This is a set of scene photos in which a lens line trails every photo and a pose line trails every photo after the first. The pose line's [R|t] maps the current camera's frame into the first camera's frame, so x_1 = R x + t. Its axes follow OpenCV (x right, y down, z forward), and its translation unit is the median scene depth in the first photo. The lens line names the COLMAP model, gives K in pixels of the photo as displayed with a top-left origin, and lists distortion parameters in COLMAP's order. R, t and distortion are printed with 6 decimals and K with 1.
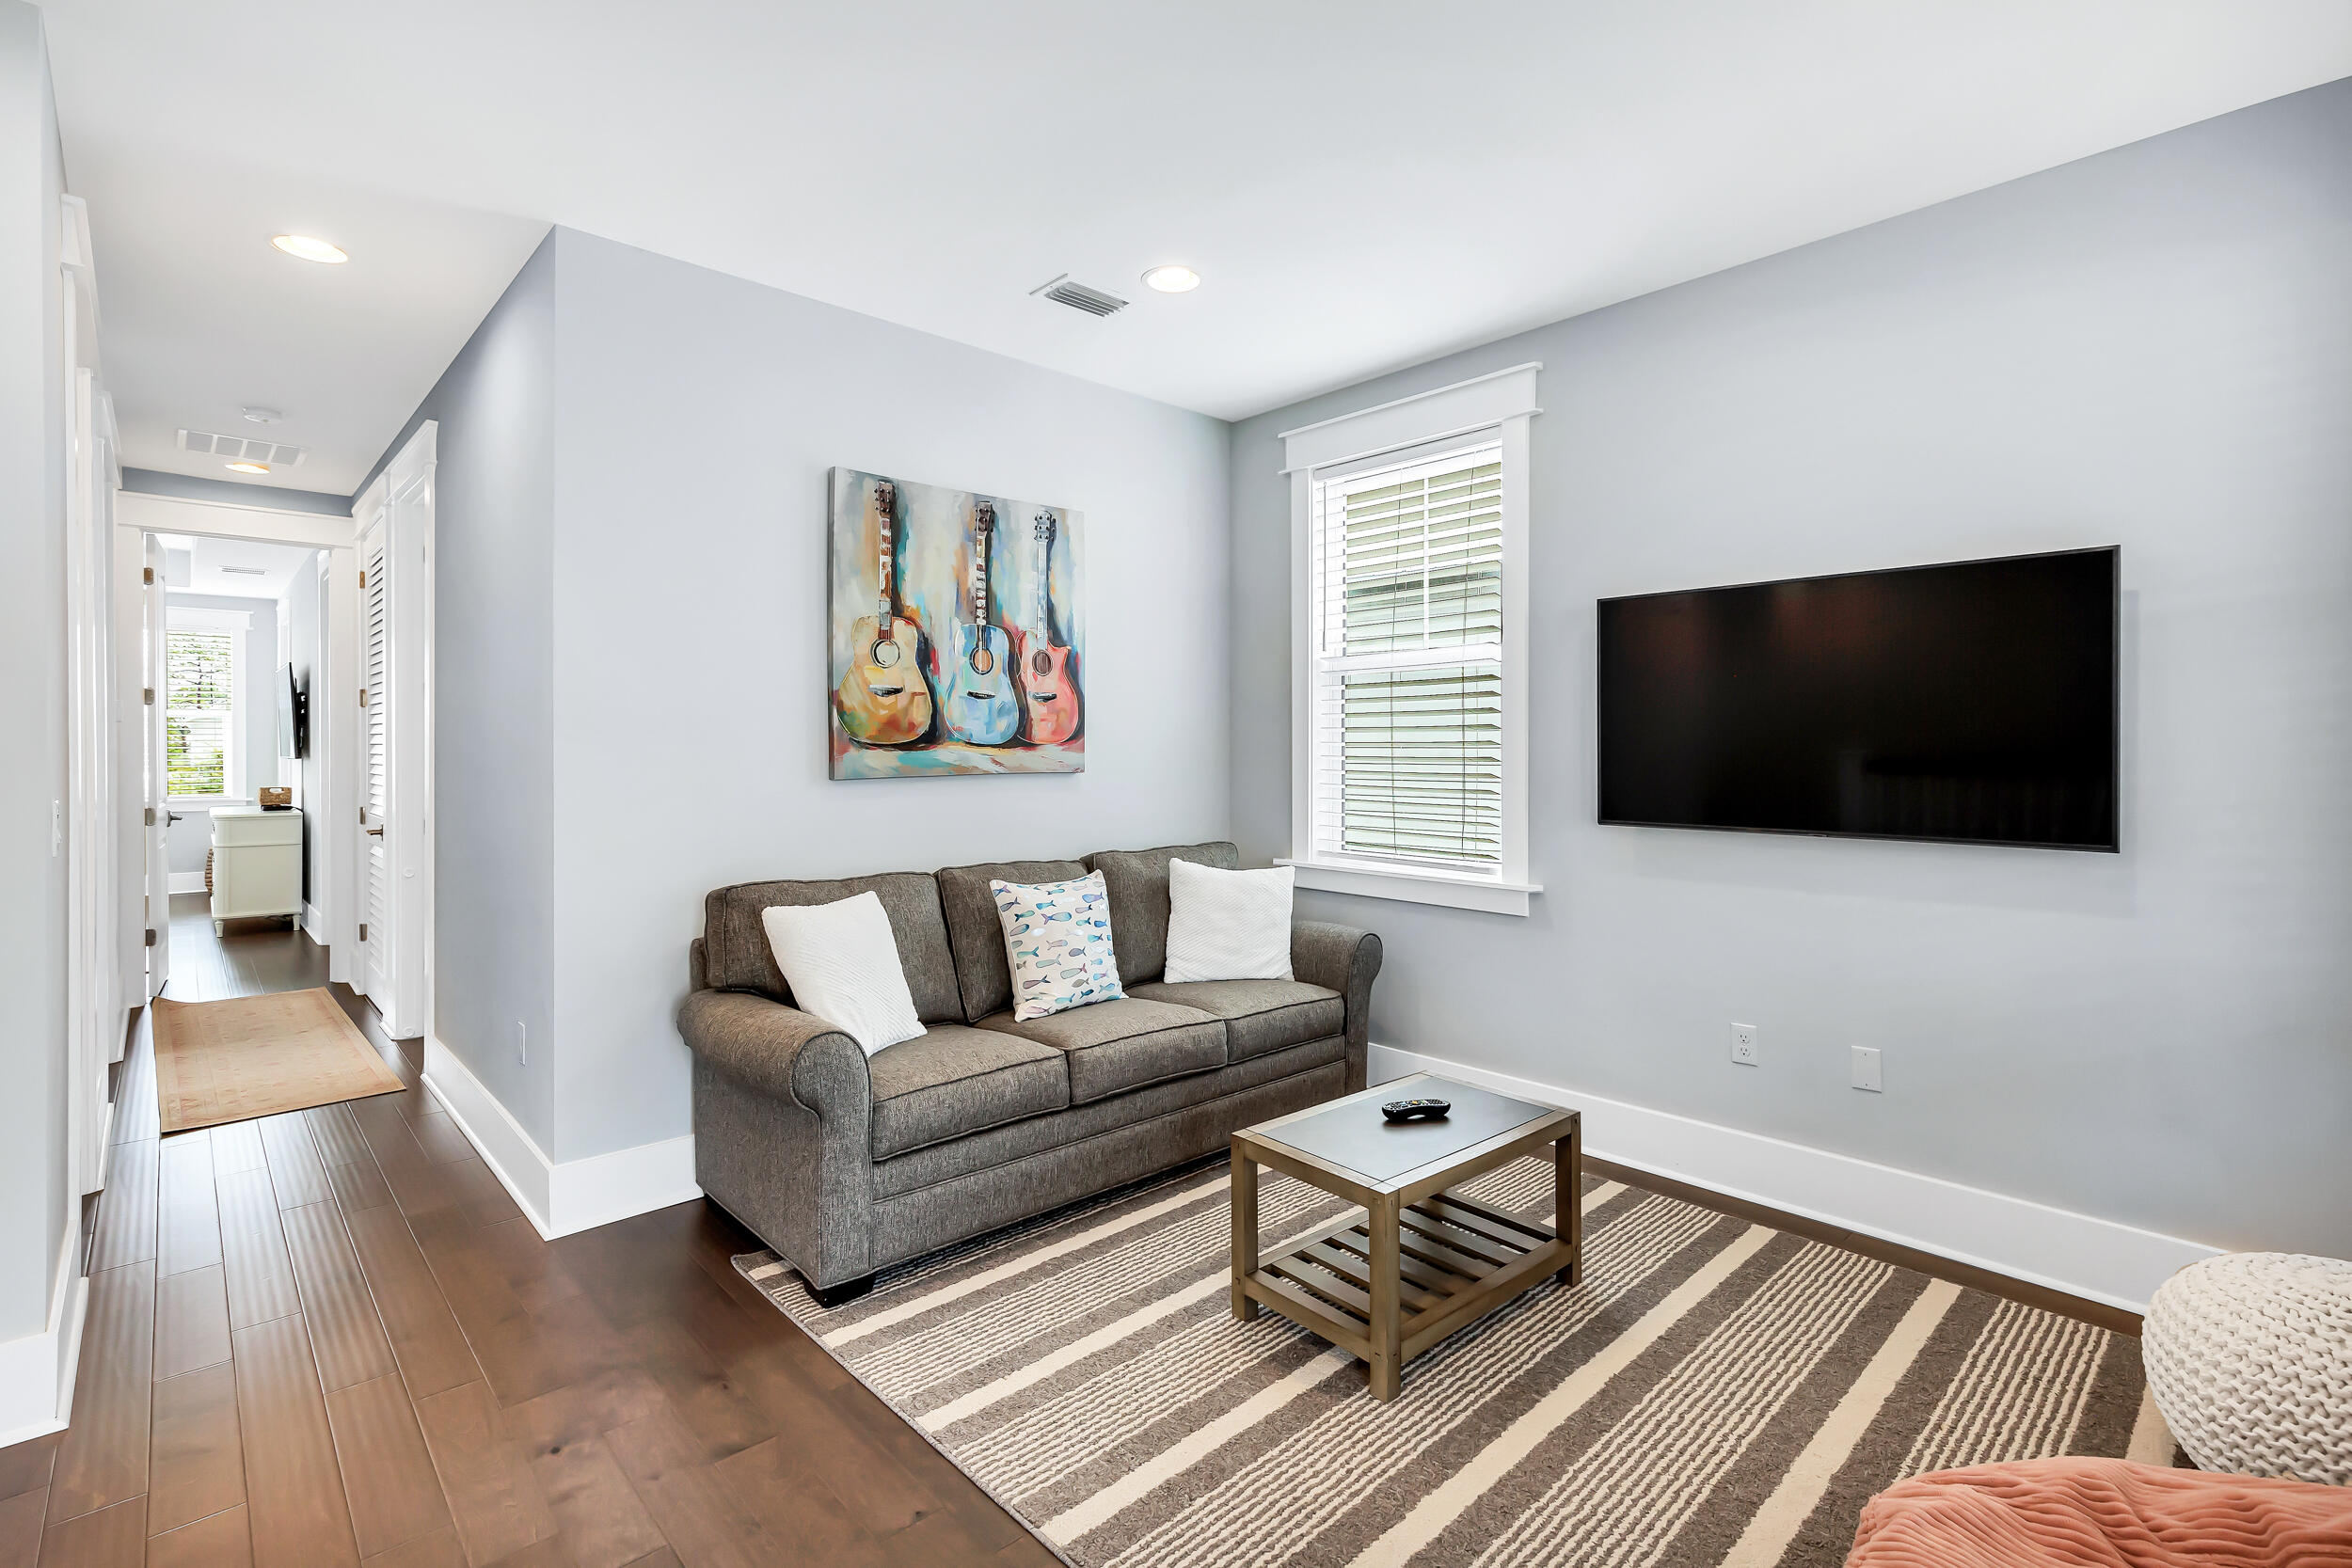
lens RADIAL K [[1079.4, 0, 1193.0], [0, 1079.4, 750.1], [0, 0, 1]] dist [0.001791, 0.000262]
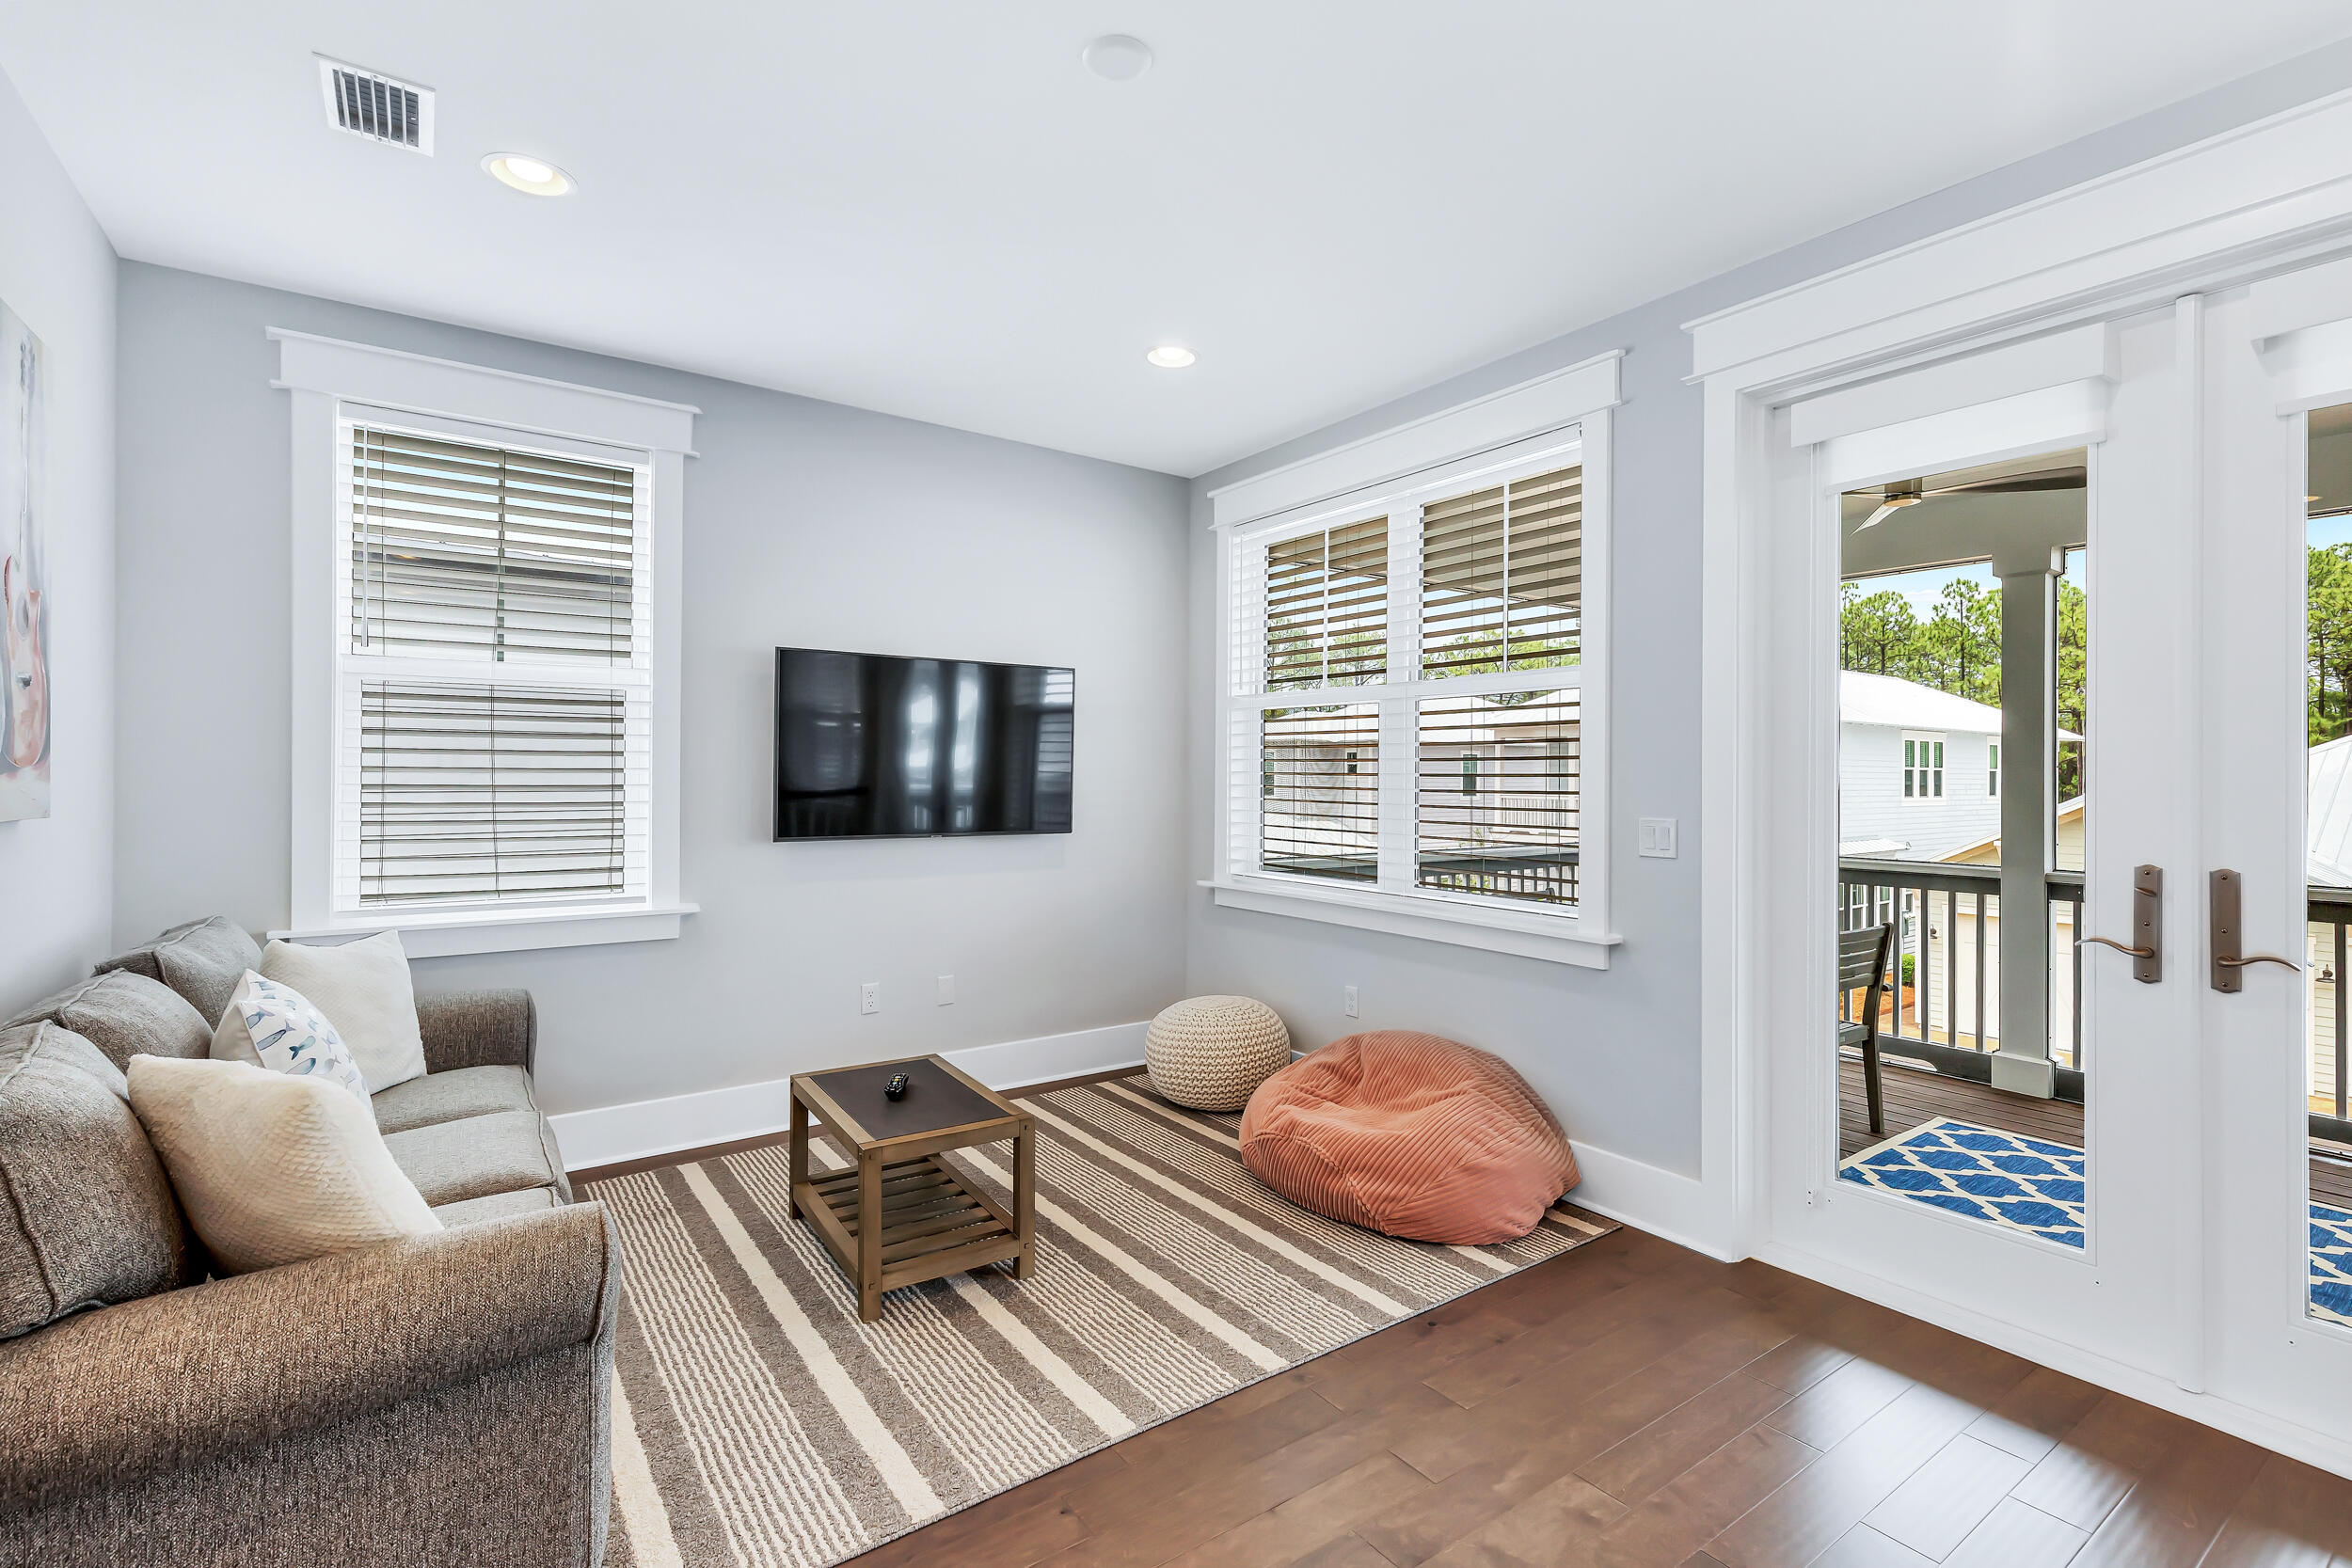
lens RADIAL K [[1079.4, 0, 1187.0], [0, 1079.4, 775.7], [0, 0, 1]] dist [0.001791, 0.000262]
pose [[0.130996, -0.002417, 0.991380, -0.711002], [-0.001318, 0.999996, 0.002612, -0.005055], [-0.991382, -0.001649, 0.130993, 0.416482]]
